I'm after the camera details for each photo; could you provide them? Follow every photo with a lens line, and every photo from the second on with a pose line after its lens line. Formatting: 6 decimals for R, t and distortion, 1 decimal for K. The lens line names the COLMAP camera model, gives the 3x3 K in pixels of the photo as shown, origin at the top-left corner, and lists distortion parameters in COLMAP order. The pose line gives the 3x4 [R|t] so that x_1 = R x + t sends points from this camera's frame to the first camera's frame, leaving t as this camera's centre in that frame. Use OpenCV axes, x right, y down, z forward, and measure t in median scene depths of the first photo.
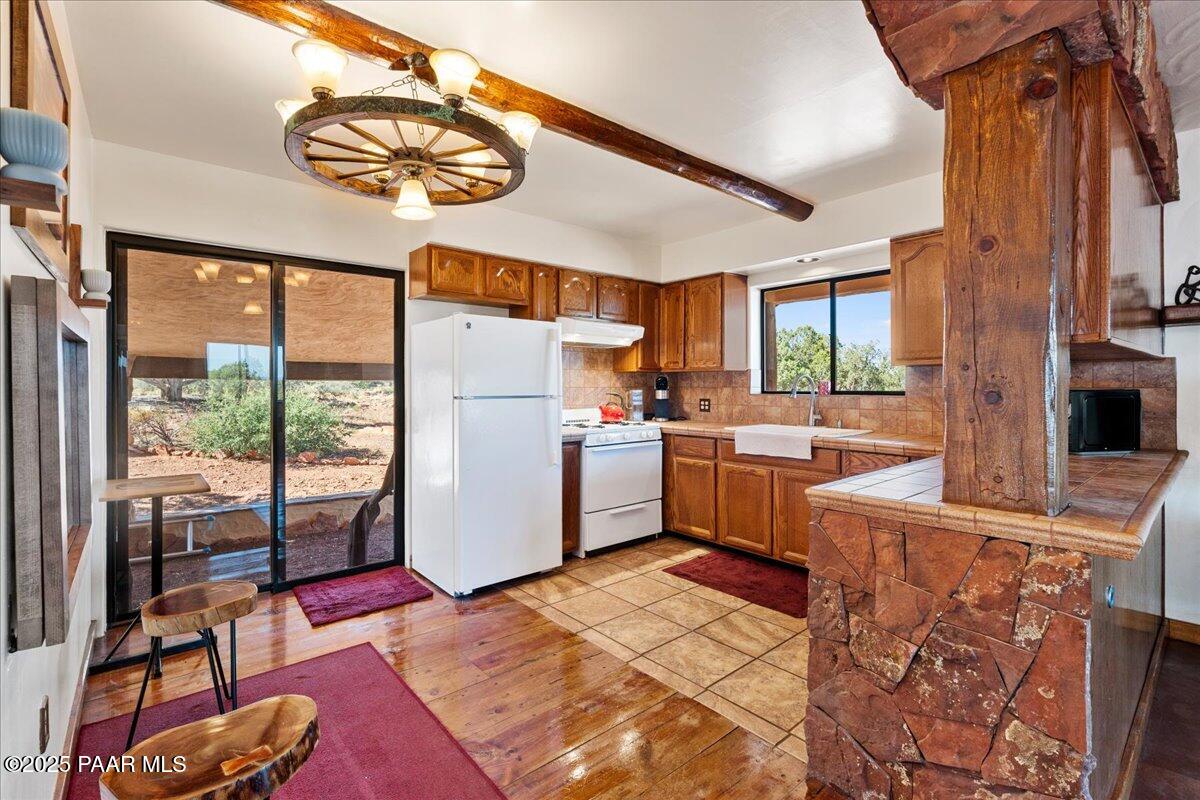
lens RADIAL K [[540.6, 0, 599.6], [0, 540.6, 395.1], [0, 0, 1]] dist [-0.002781, 0.000139]
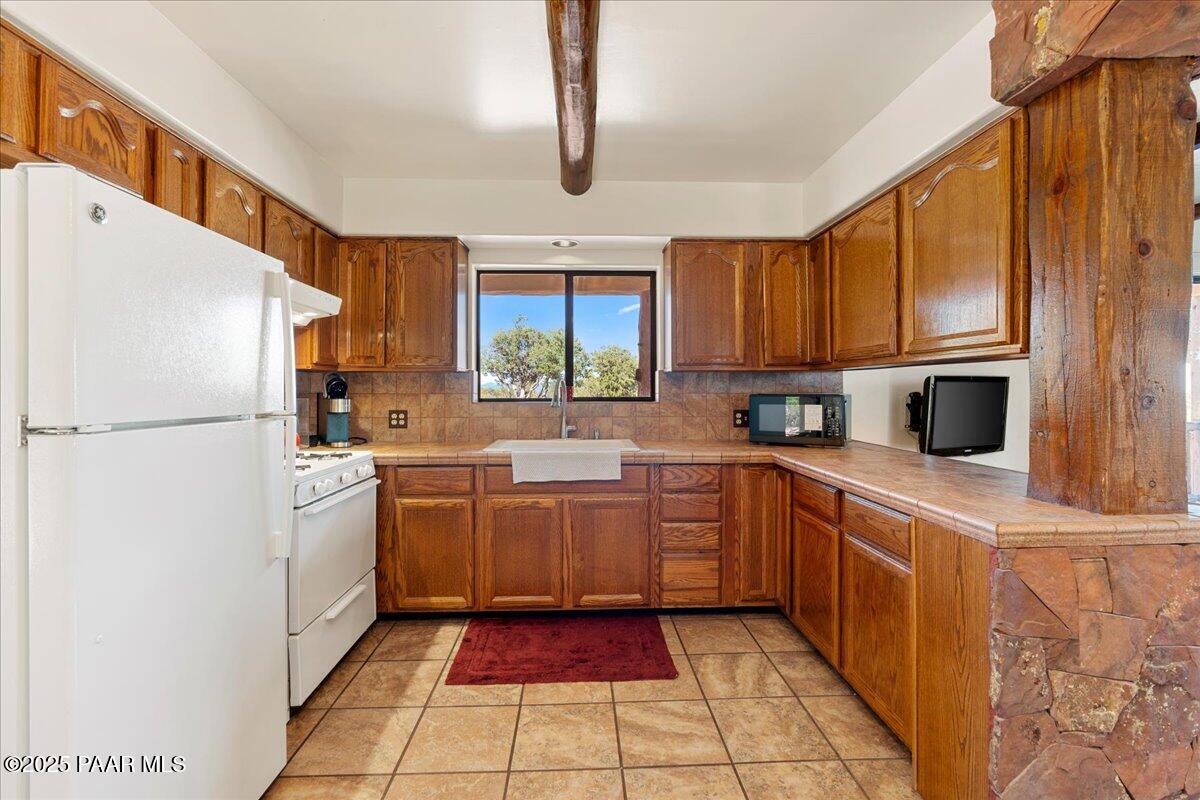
lens RADIAL K [[540.6, 0, 599.6], [0, 540.6, 395.1], [0, 0, 1]] dist [-0.002781, 0.000139]
pose [[0.617370, -0.005756, 0.786652, -0.269366], [0.015026, 0.999877, -0.004476, -0.007844], [-0.786530, 0.014583, 0.617380, 0.468148]]
